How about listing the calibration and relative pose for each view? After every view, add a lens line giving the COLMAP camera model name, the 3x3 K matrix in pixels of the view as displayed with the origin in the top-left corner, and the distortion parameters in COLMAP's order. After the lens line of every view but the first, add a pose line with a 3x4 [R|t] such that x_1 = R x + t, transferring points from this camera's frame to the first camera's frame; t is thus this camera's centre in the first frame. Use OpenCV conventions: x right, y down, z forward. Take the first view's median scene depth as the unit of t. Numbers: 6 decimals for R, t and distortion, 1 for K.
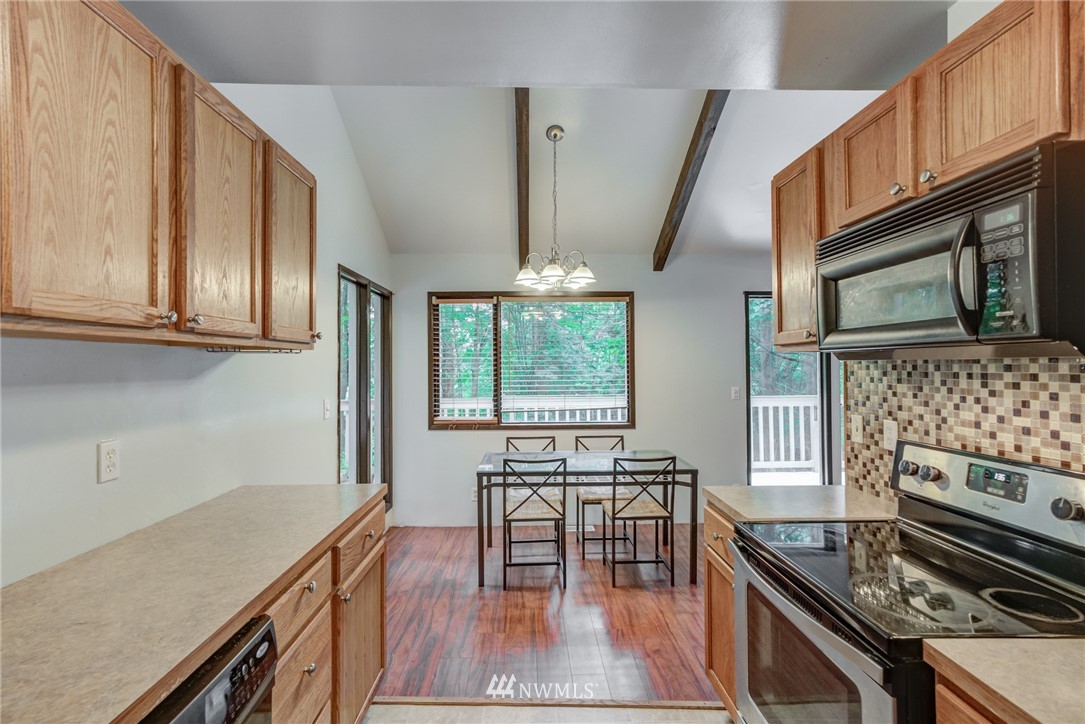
lens RADIAL K [[570.6, 0, 562.3], [0, 570.6, 355.9], [0, 0, 1]] dist [0.004112, 0.000916]
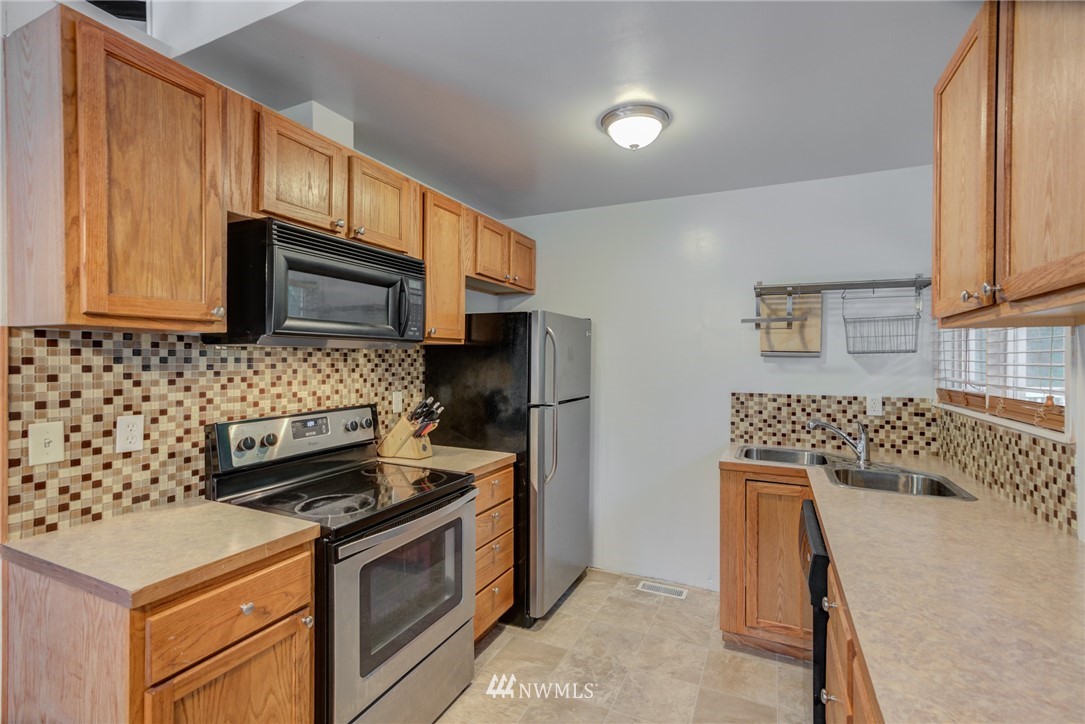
lens RADIAL K [[490.2, 0, 537.8], [0, 490.2, 358.4], [0, 0, 1]] dist [-0.010637, 0.008539]
pose [[-0.884437, 0.000366, 0.466659, -0.327386], [-0.007529, 0.999858, -0.015053, 0.040003], [-0.466598, -0.016827, -0.884309, 1.536147]]
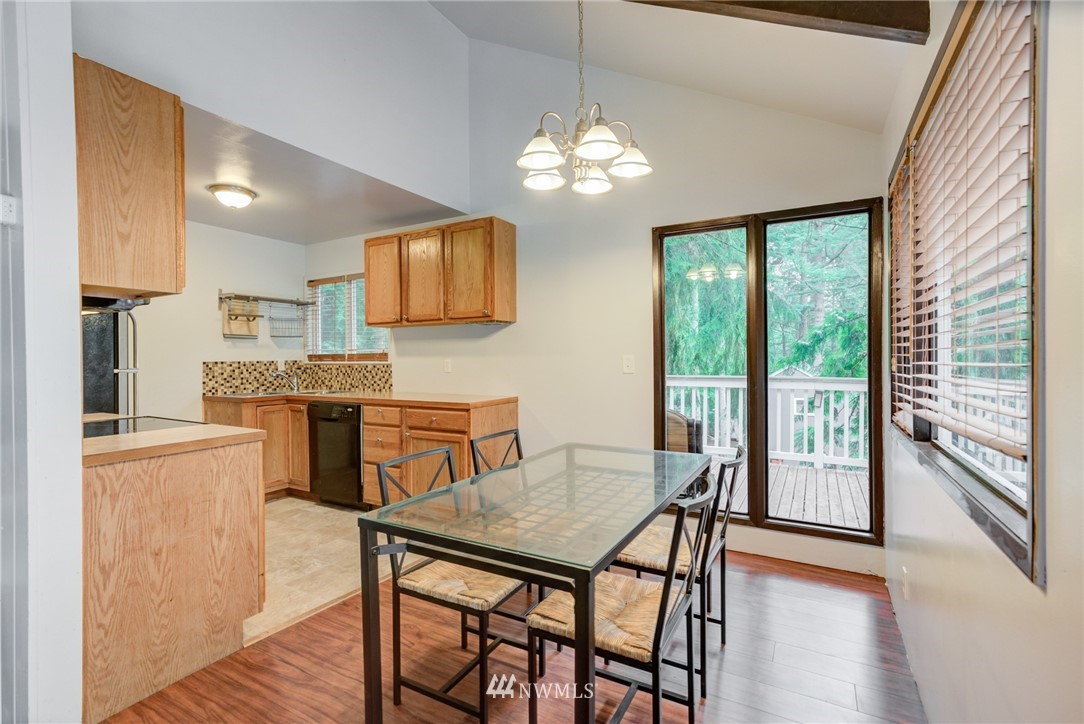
lens RADIAL K [[489.8, 0, 535.0], [0, 489.8, 359.5], [0, 0, 1]] dist [-0.010637, 0.008539]
pose [[-0.535598, 0.013733, -0.844361, 0.989198], [0.021359, 0.999768, 0.002712, 0.139417], [0.844203, -0.016582, -0.535767, 2.422777]]
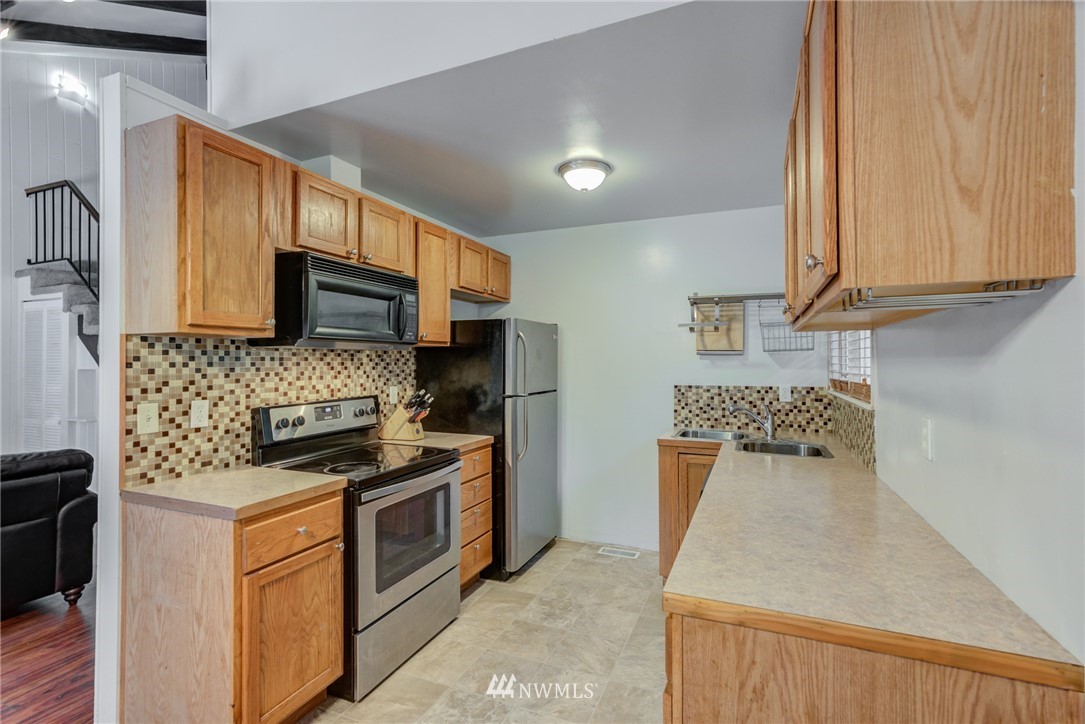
lens RADIAL K [[490.2, 0, 539.2], [0, 490.2, 356.4], [0, 0, 1]] dist [-0.010637, 0.008539]
pose [[-0.902867, 0.011330, 0.429770, -0.489963], [0.000410, 0.999675, -0.025494, 0.058891], [-0.429920, -0.022842, -0.902578, 1.786240]]
